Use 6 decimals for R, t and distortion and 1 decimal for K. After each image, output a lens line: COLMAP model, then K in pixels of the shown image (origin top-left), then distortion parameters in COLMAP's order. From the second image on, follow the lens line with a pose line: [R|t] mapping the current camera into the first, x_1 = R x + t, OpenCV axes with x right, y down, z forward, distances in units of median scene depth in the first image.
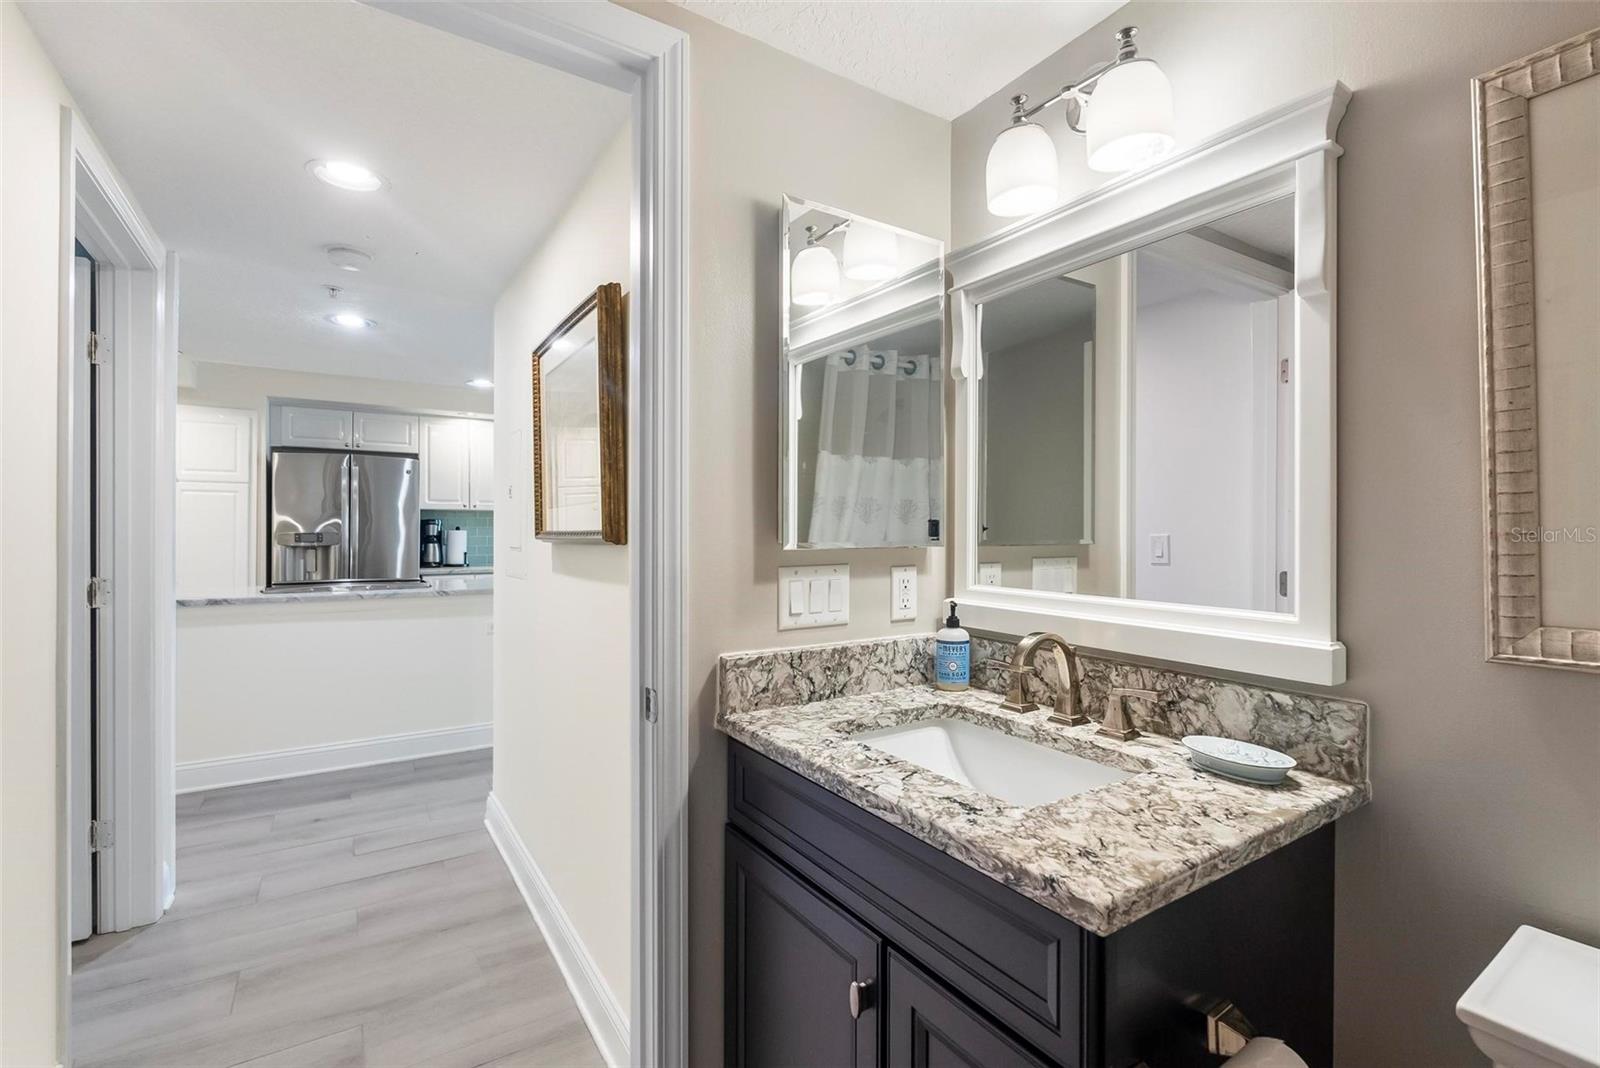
lens RADIAL K [[720.7, 0, 823.7], [0, 720.7, 531.0], [0, 0, 1]] dist [-0.003116, -0.000389]
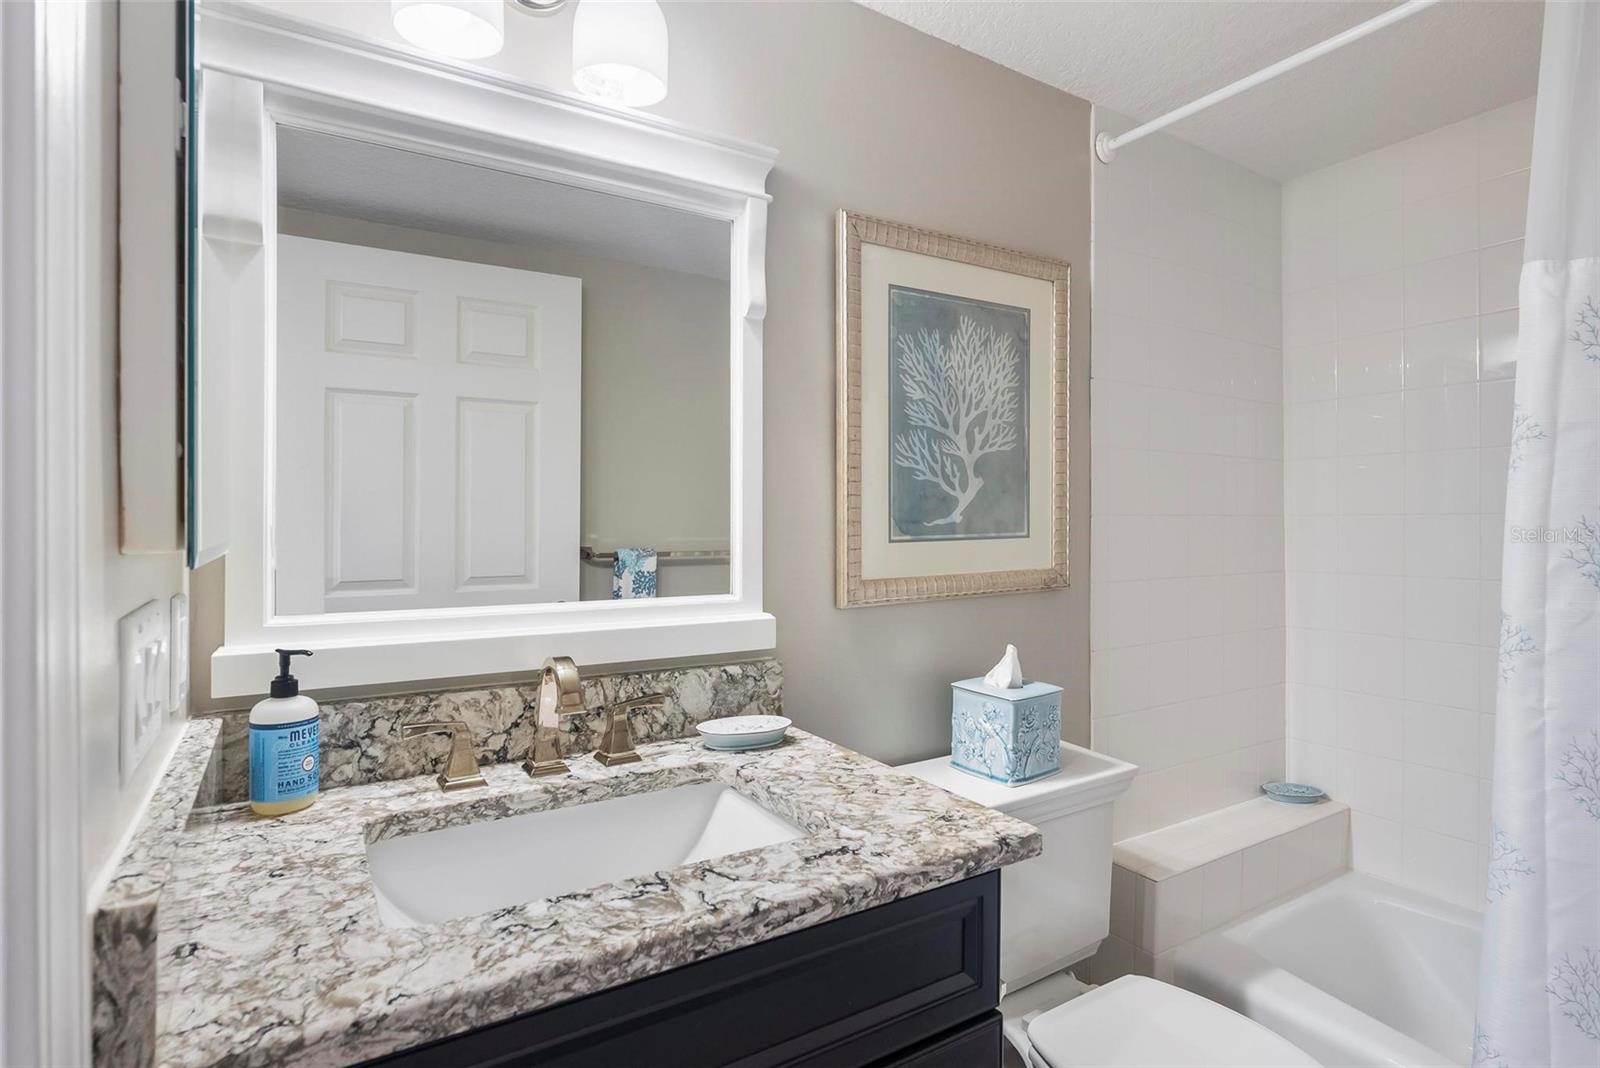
lens RADIAL K [[811.3, 0, 796.3], [0, 811.3, 525.1], [0, 0, 1]] dist [-0.001361, -0.000300]
pose [[0.037954, -0.003630, 0.999273, -0.654034], [0.003657, 0.999987, 0.003493, 0.003485], [-0.999273, 0.003522, 0.037967, 0.901137]]
